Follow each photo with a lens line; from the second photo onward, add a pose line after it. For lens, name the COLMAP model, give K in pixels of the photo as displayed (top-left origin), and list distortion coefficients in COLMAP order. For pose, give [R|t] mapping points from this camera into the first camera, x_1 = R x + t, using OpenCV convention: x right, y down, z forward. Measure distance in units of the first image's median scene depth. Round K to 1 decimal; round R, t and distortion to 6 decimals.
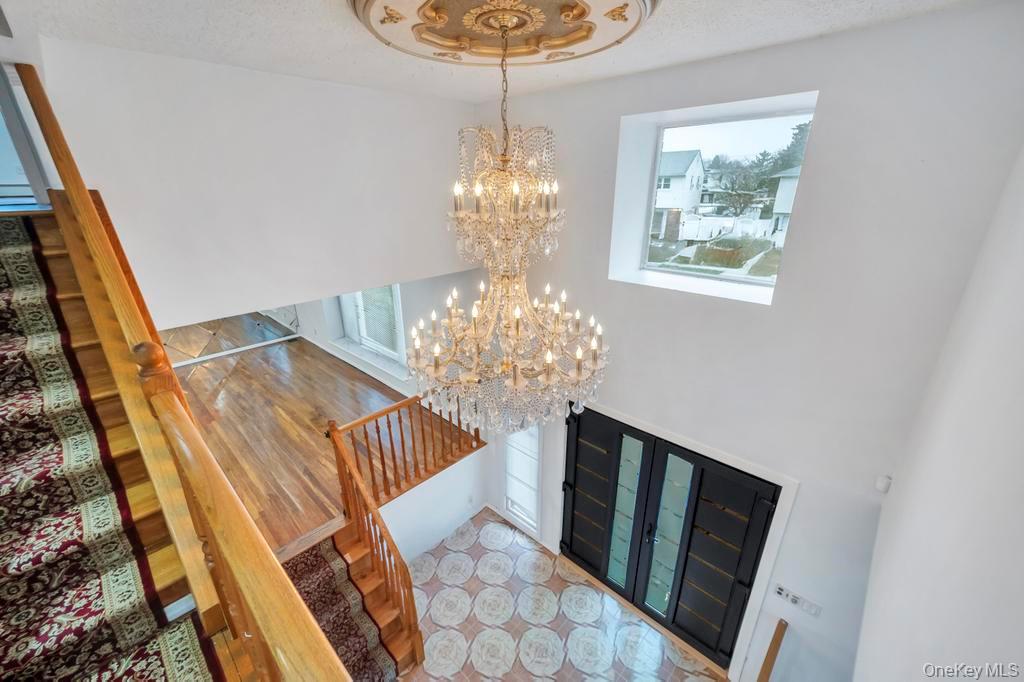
lens RADIAL K [[409.3, 0, 510.6], [0, 409.3, 342.6], [0, 0, 1]] dist [-0.000381, 0.000005]
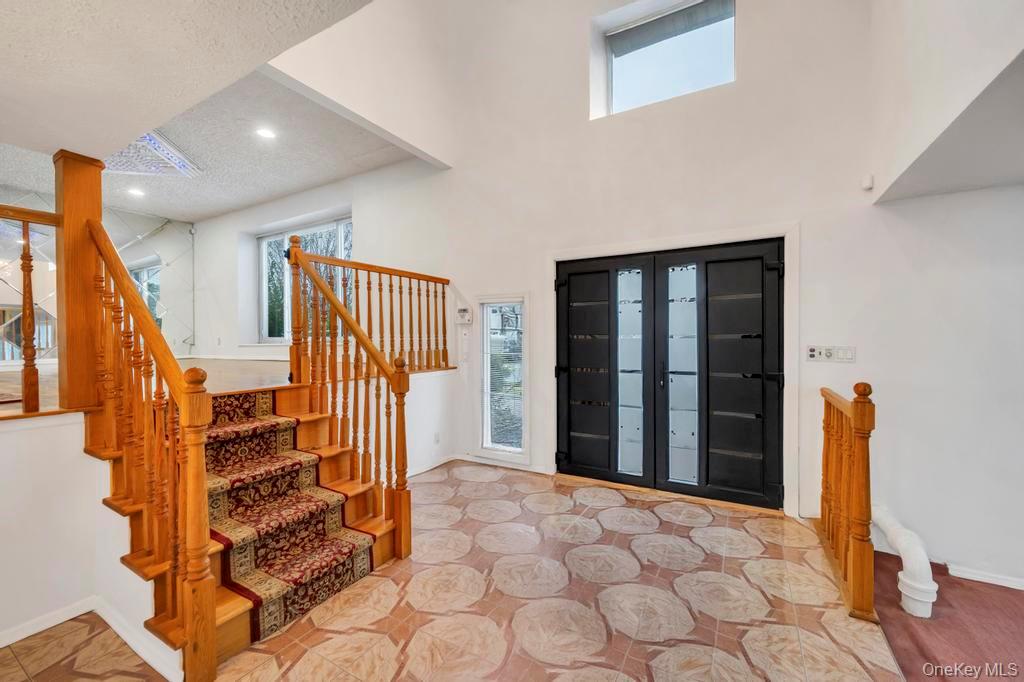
lens RADIAL K [[409.3, 0, 513.1], [0, 409.3, 340.0], [0, 0, 1]] dist [-0.000381, 0.000005]
pose [[0.968709, 0.001643, 0.248195, -0.199800], [0.087870, 0.932944, -0.349135, 0.649905], [-0.232125, 0.360019, 0.903606, 0.214933]]
